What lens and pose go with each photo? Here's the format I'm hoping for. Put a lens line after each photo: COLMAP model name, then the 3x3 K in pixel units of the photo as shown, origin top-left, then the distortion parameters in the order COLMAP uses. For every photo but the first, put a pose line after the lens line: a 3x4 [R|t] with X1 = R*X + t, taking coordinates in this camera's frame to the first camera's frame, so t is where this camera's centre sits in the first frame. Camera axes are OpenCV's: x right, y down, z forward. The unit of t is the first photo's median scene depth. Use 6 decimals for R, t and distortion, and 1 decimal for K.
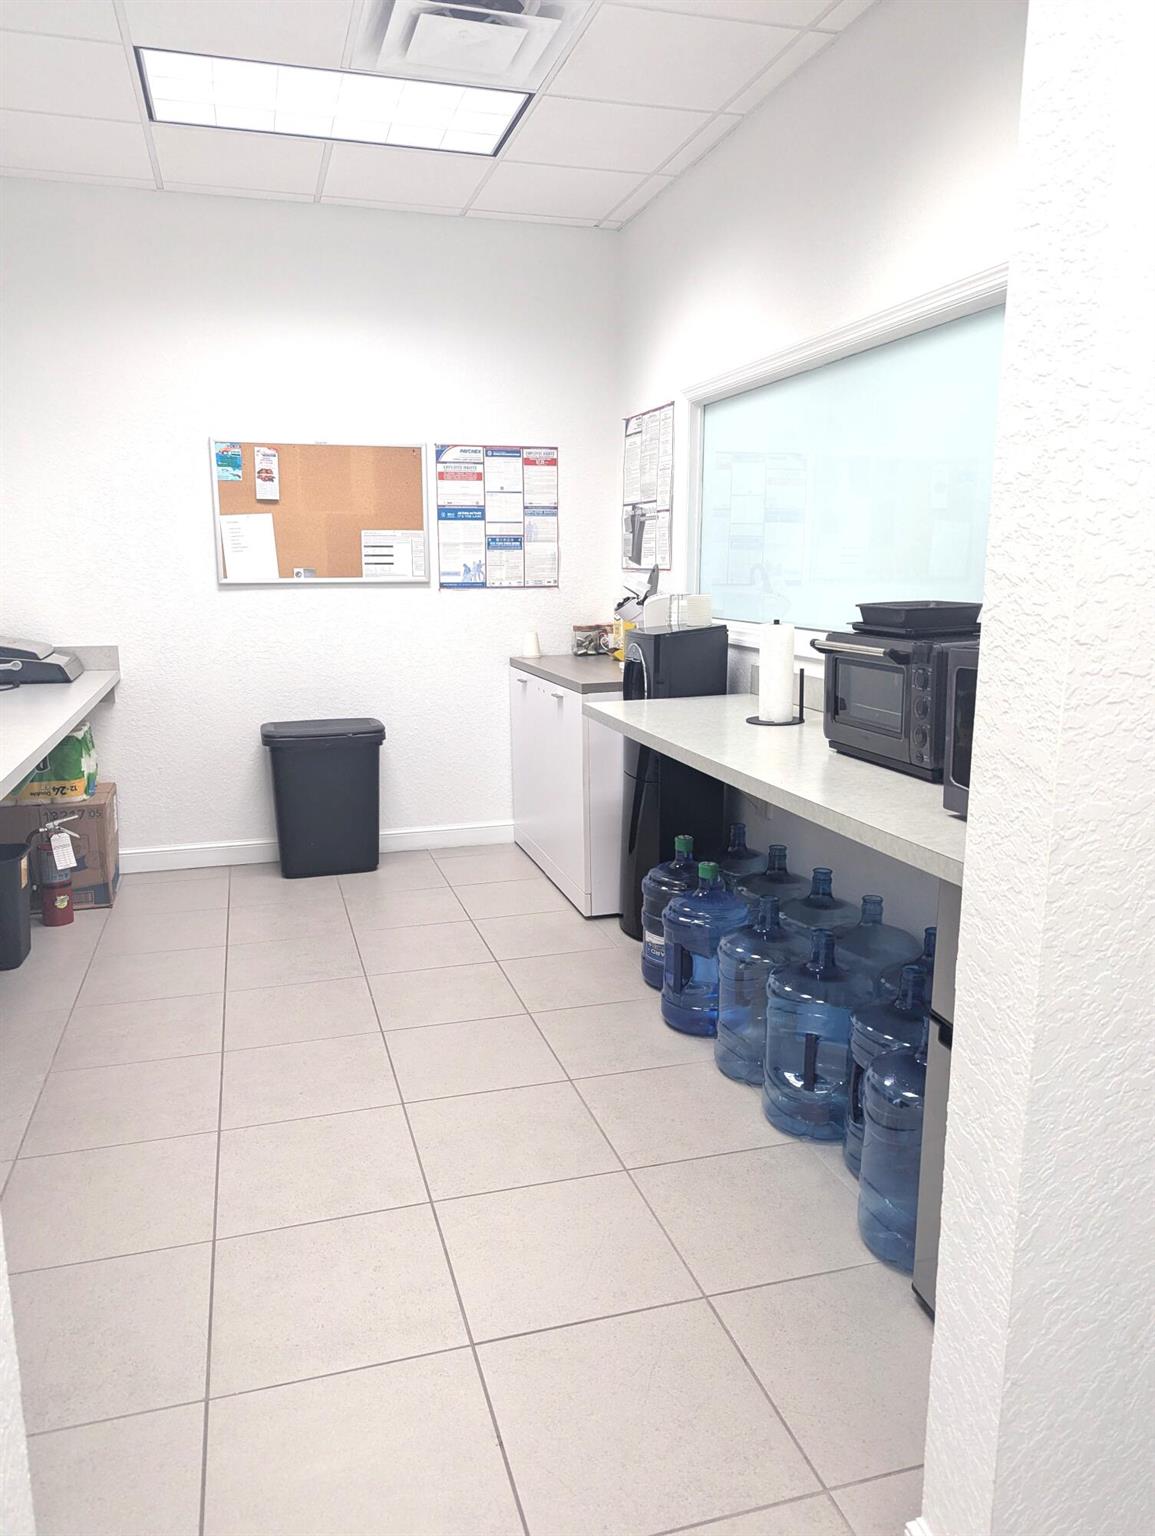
lens RADIAL K [[1080.9, 0, 571.5], [0, 1080.9, 739.4], [0, 0, 1]] dist [0.061885, -0.062778]
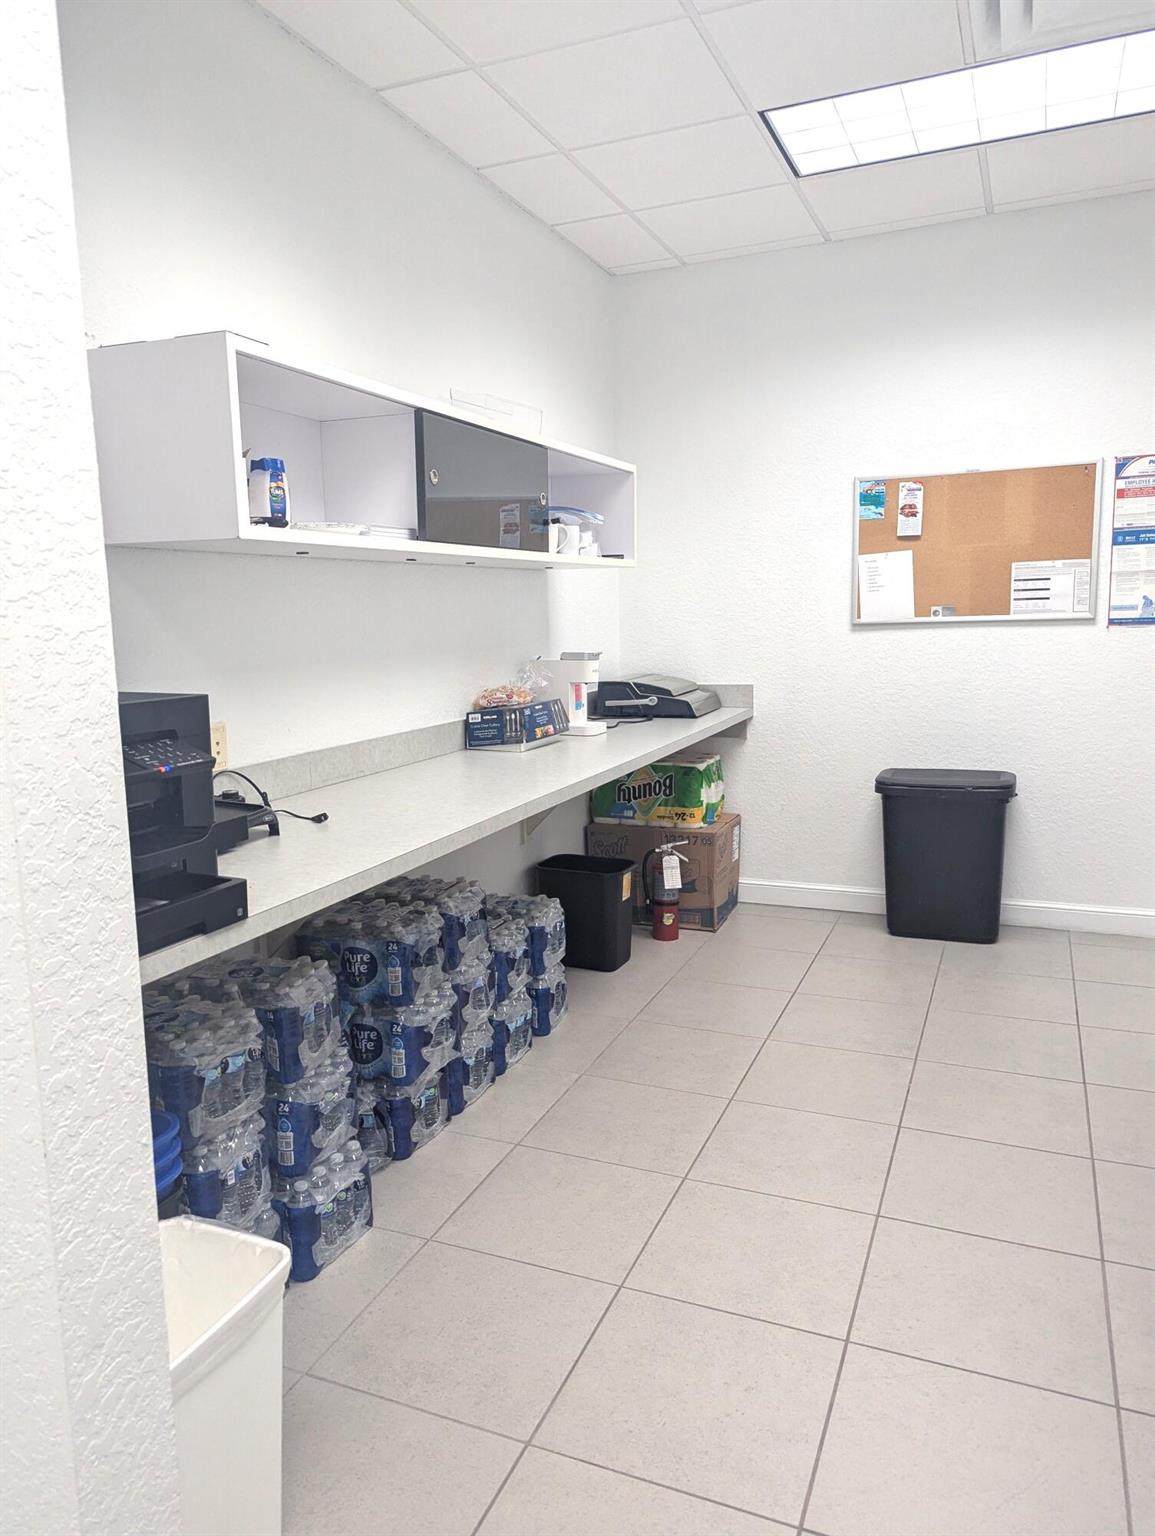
lens RADIAL K [[1080.9, 0, 571.5], [0, 1080.9, 739.4], [0, 0, 1]] dist [0.061885, -0.062778]
pose [[0.767534, 0.059062, -0.638282, 0.115284], [-0.080343, 0.996758, -0.004380, -0.014154], [0.635954, 0.054643, 0.769790, 0.085219]]
